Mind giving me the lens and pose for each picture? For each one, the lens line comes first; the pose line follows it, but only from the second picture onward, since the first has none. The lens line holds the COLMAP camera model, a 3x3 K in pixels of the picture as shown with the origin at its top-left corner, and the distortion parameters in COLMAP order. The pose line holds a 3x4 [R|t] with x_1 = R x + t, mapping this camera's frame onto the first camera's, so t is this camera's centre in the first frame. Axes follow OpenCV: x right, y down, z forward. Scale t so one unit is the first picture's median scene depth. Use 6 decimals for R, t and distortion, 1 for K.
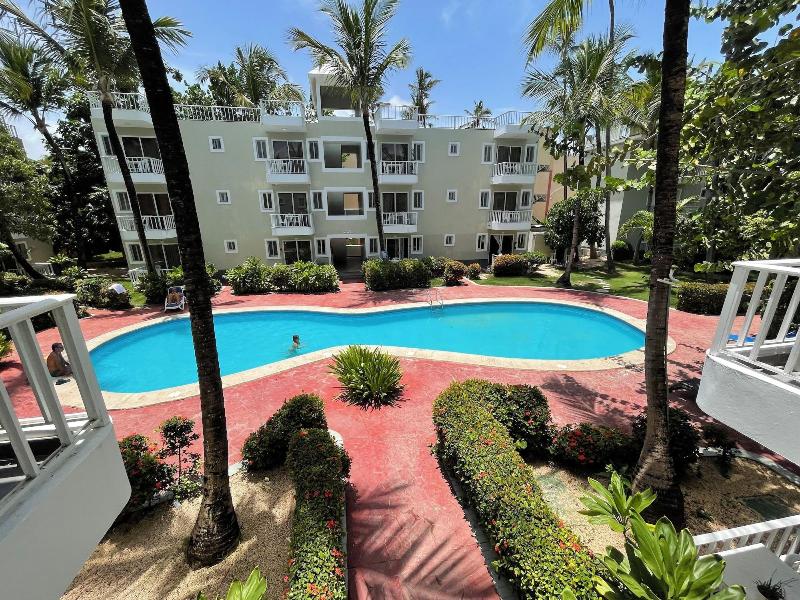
lens RADIAL K [[327.4, 0, 399.3], [0, 327.4, 299.4], [0, 0, 1]] dist [0.000639, -0.000075]
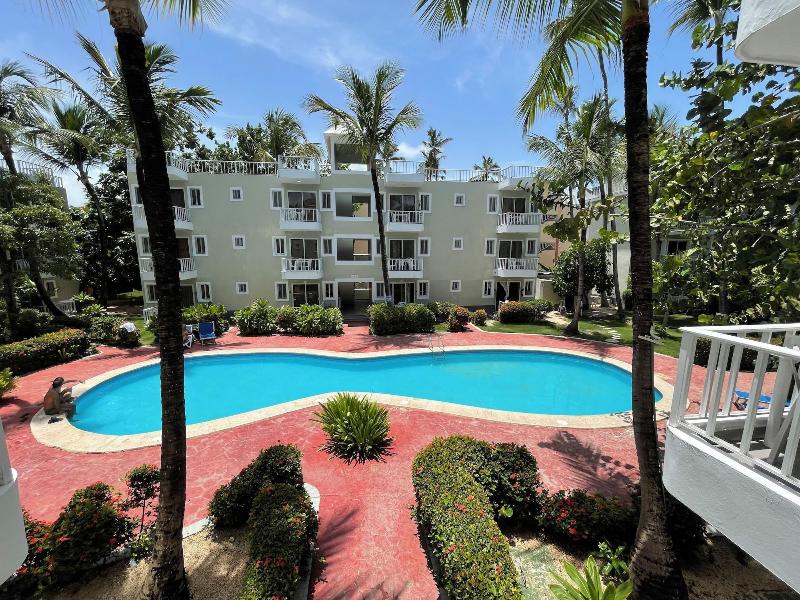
lens RADIAL K [[327.4, 0, 399.3], [0, 327.4, 299.4], [0, 0, 1]] dist [0.000639, -0.000075]
pose [[0.998829, 0.019389, -0.044317, 0.032205], [-0.024977, 0.991300, -0.129234, -0.006793], [0.041426, 0.130190, 0.990623, 0.000512]]
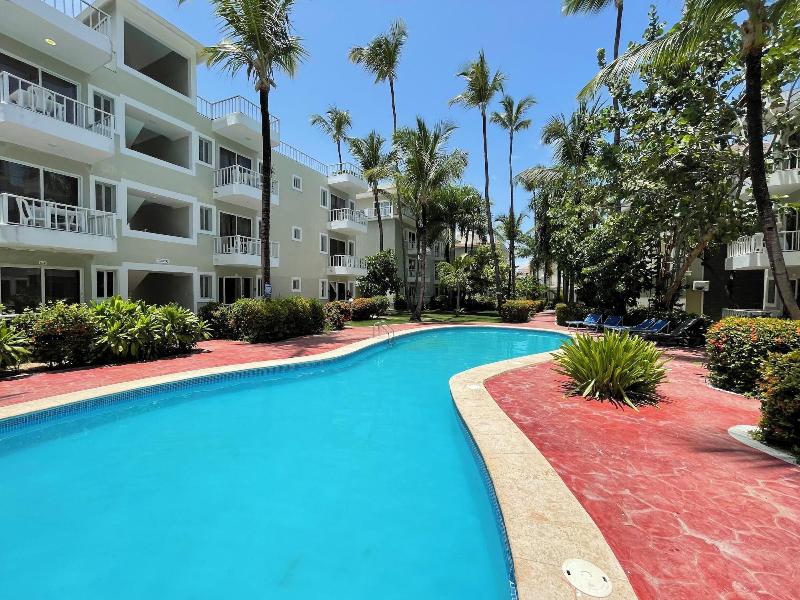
lens RADIAL K [[327.4, 0, 399.3], [0, 327.4, 299.4], [0, 0, 1]] dist [0.000639, -0.000075]
pose [[0.598837, -0.001509, 0.800870, -0.447329], [0.208732, 0.965731, -0.154256, 0.046018], [-0.773192, 0.259541, 0.578630, 0.420957]]
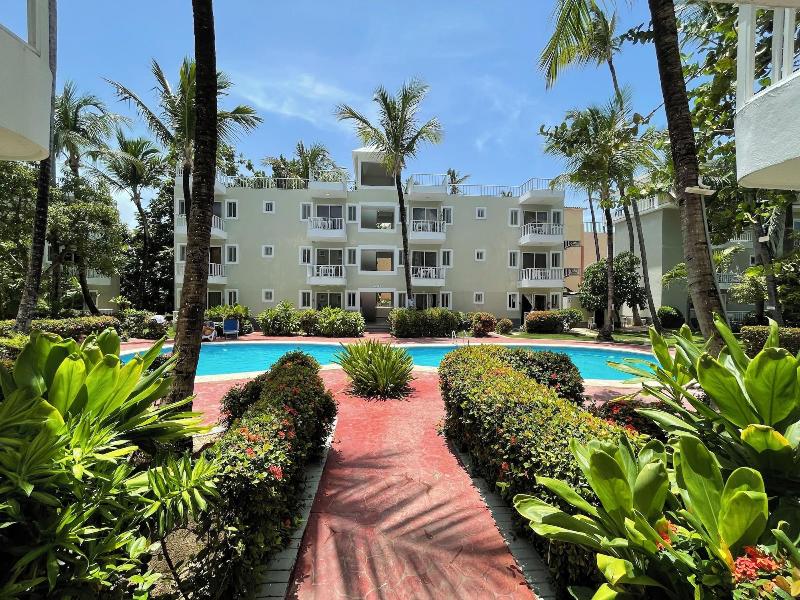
lens RADIAL K [[327.3, 0, 399.4], [0, 327.3, 298.8], [0, 0, 1]] dist [-0.002333, -0.000285]
pose [[0.993755, 0.019597, -0.109854, 0.029280], [-0.048925, 0.961310, -0.271089, 0.130270], [0.100291, 0.274770, 0.956265, 0.036900]]
